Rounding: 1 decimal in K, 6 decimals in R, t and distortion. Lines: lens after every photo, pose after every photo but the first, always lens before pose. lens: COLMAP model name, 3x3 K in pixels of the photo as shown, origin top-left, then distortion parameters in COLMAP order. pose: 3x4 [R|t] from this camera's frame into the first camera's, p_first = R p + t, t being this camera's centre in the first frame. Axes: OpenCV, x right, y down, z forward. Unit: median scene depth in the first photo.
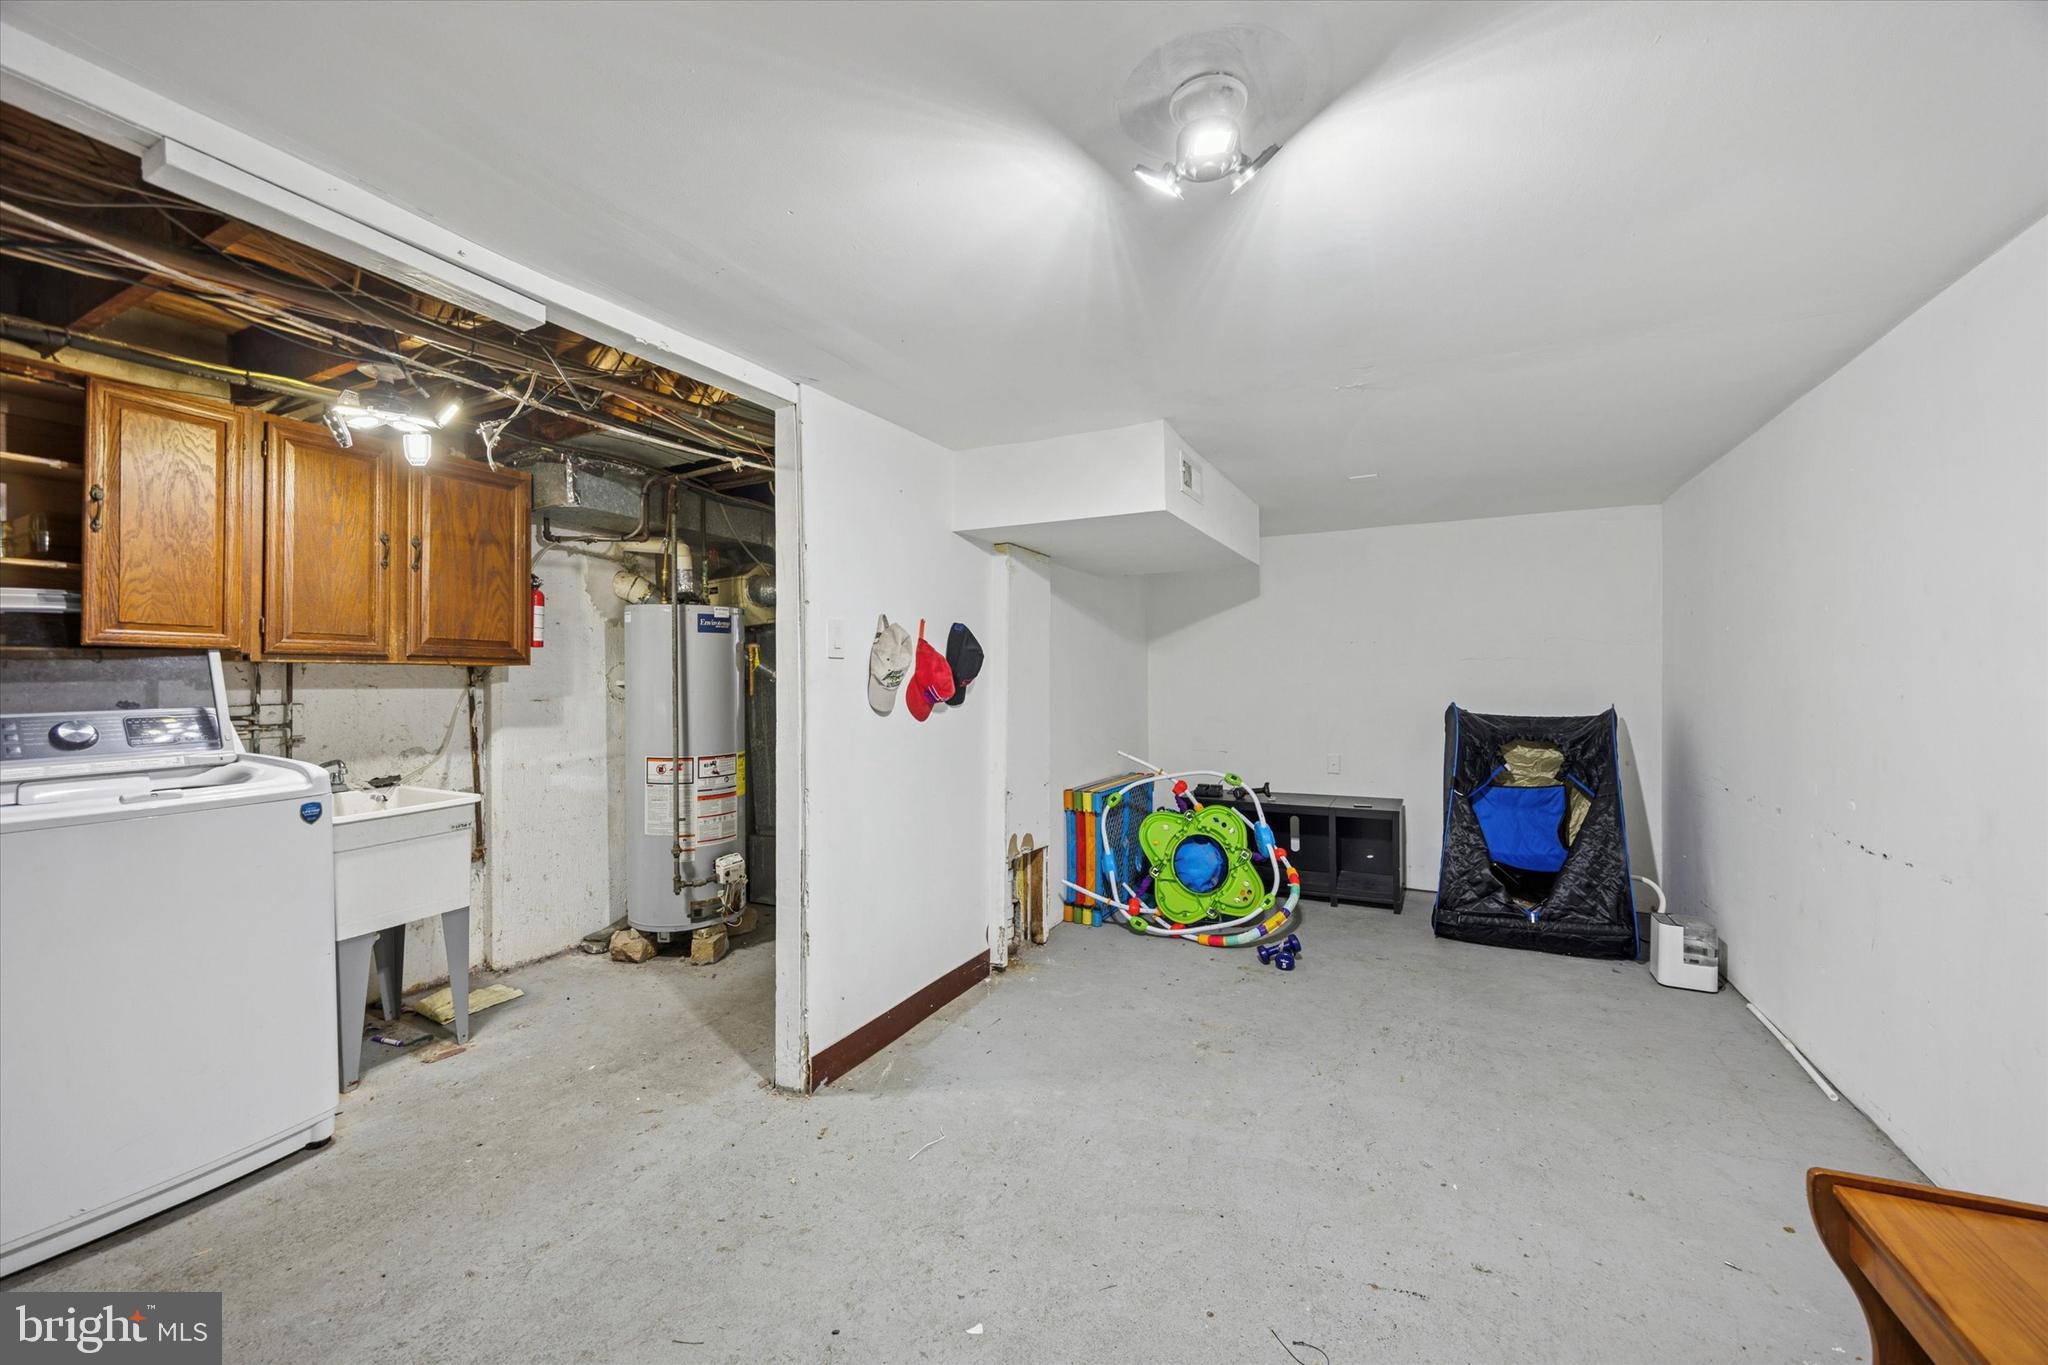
lens RADIAL K [[780.8, 0, 1019.5], [0, 780.8, 676.2], [0, 0, 1]] dist [-0.000590, -0.000078]
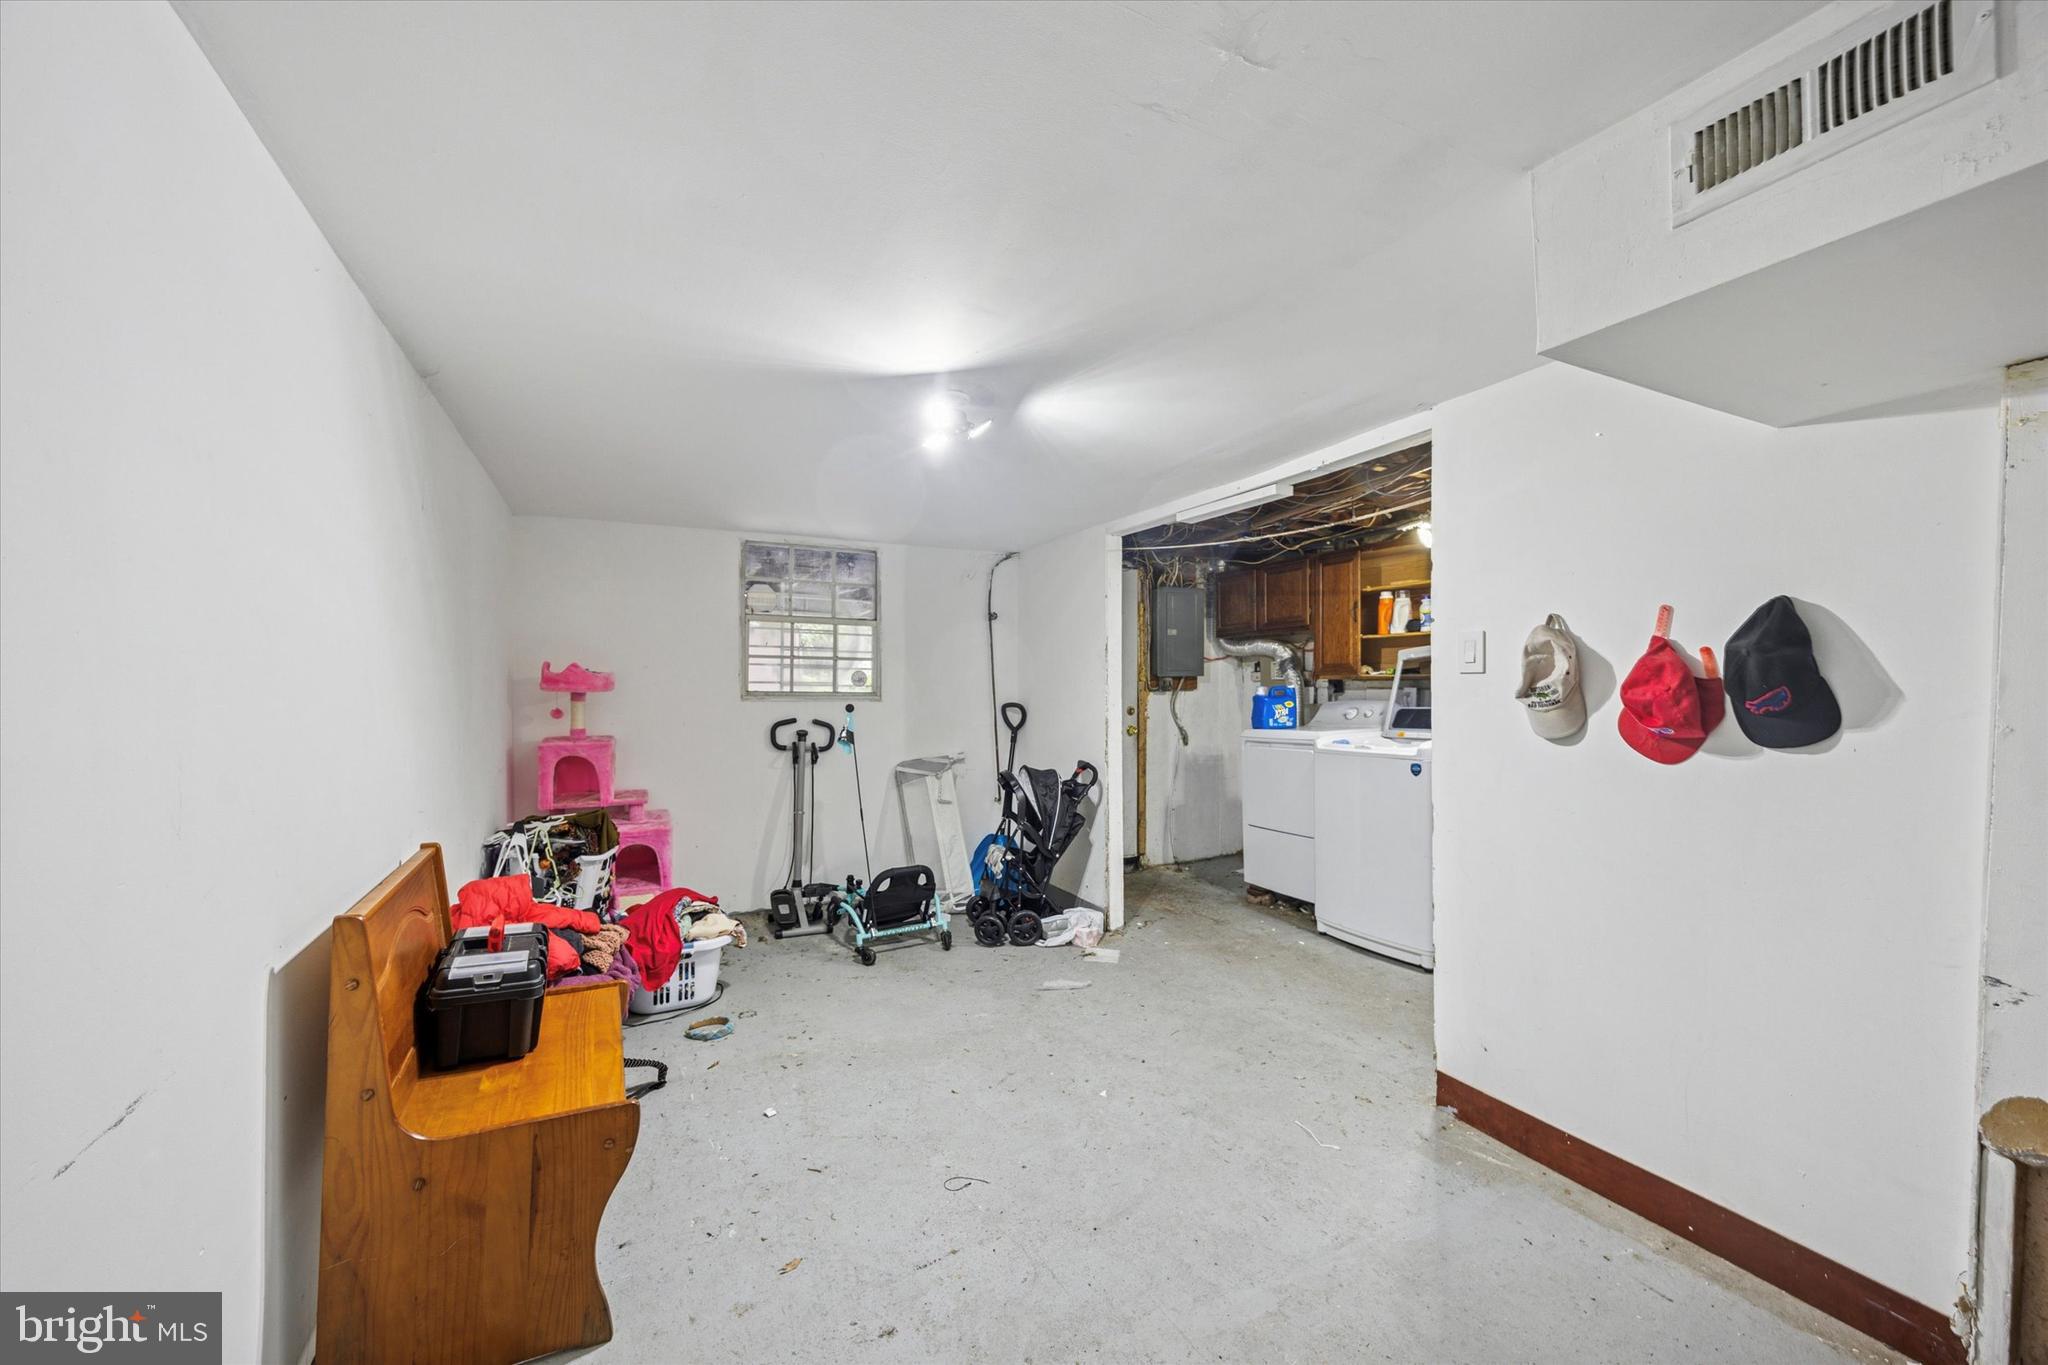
lens RADIAL K [[780.8, 0, 1020.1], [0, 780.8, 679.1], [0, 0, 1]] dist [-0.000590, -0.000078]
pose [[-0.597099, -0.005371, -0.802150, 1.015326], [0.003801, 0.999947, -0.009525, -0.011279], [0.802159, -0.008736, -0.597047, 1.372424]]
